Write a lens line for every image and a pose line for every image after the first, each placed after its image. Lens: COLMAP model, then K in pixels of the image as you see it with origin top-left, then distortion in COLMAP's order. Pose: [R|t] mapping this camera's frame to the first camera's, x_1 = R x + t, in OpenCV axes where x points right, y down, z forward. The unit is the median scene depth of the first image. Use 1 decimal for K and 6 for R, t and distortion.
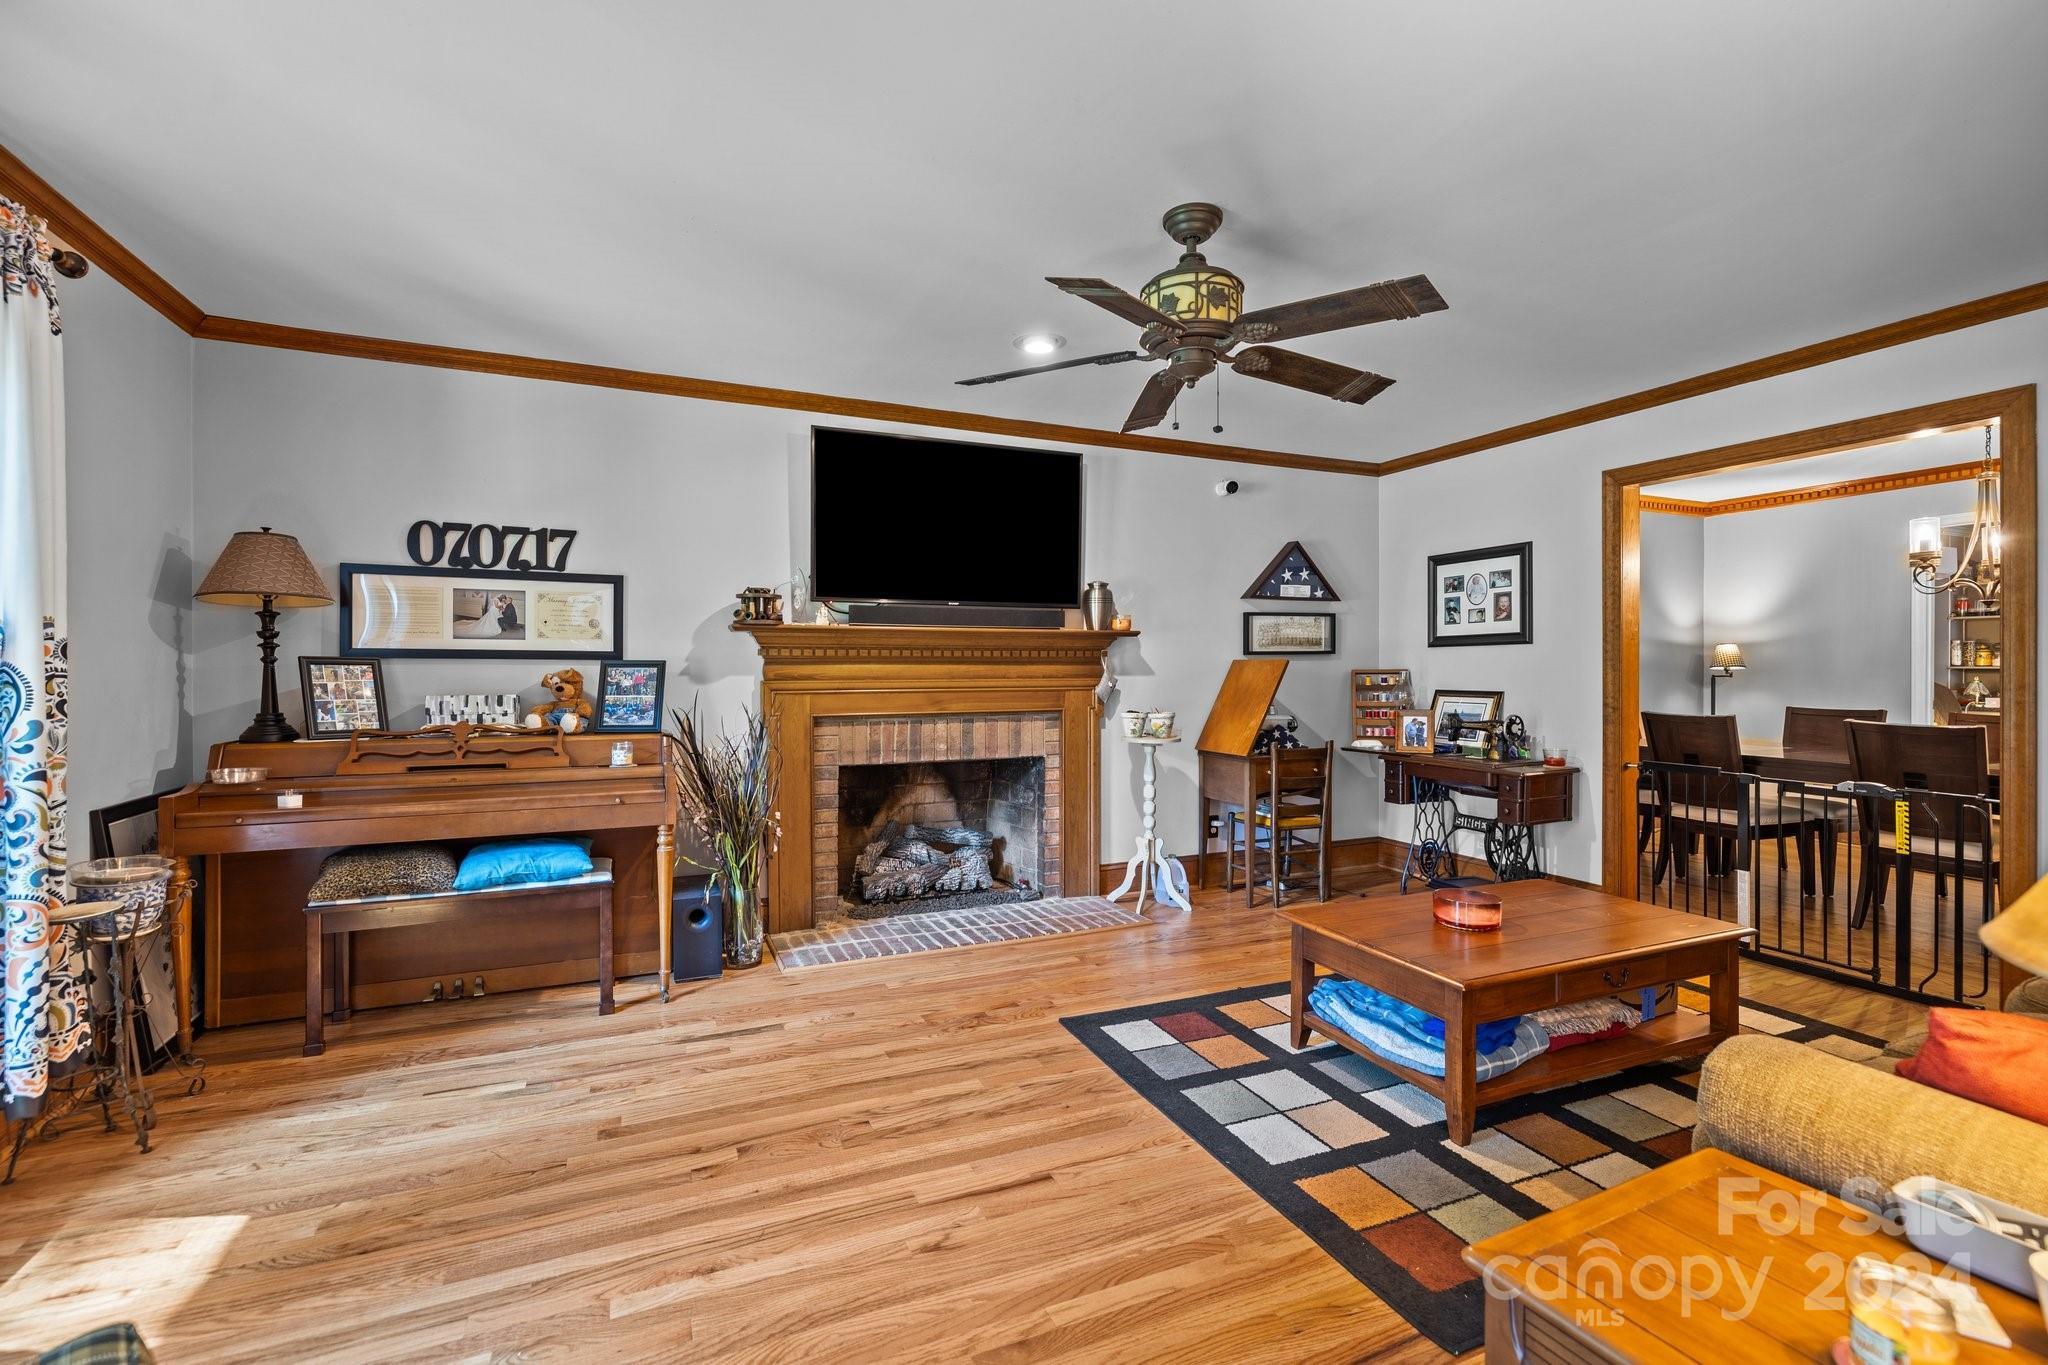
lens RADIAL K [[866.8, 0, 1011.0], [0, 866.8, 660.8], [0, 0, 1]] dist [-0.001532, 0.000007]
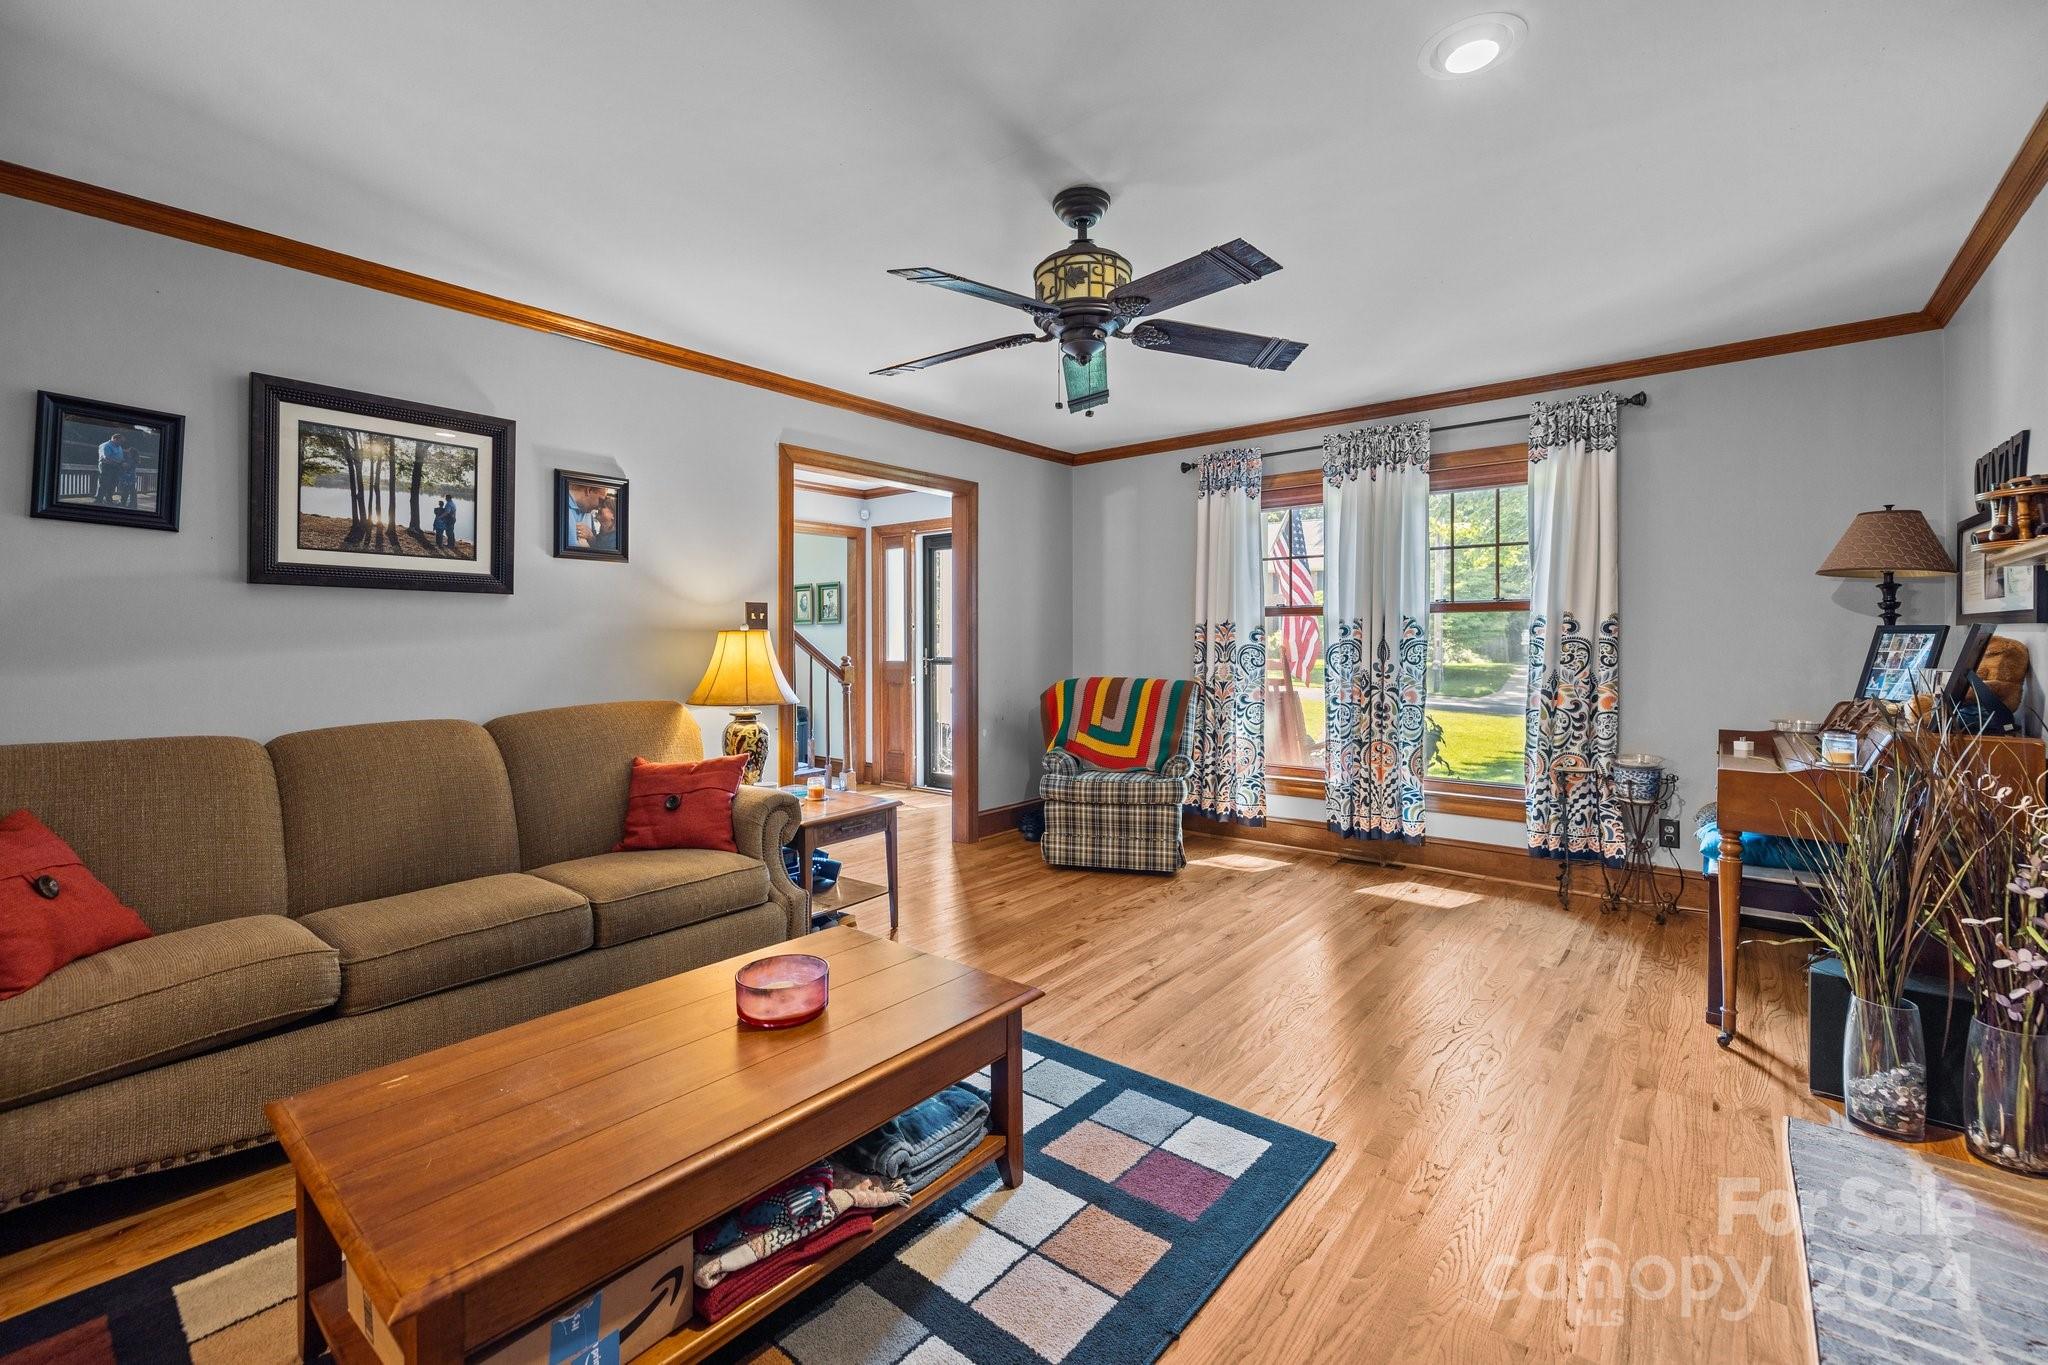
lens RADIAL K [[866.8, 0, 1011.0], [0, 866.8, 660.8], [0, 0, 1]] dist [-0.001532, 0.000007]
pose [[-0.886157, 0.009674, -0.463284, 0.681569], [0.001683, 0.999843, 0.017659, 0.019641], [0.463382, 0.014868, -0.886034, 1.684497]]
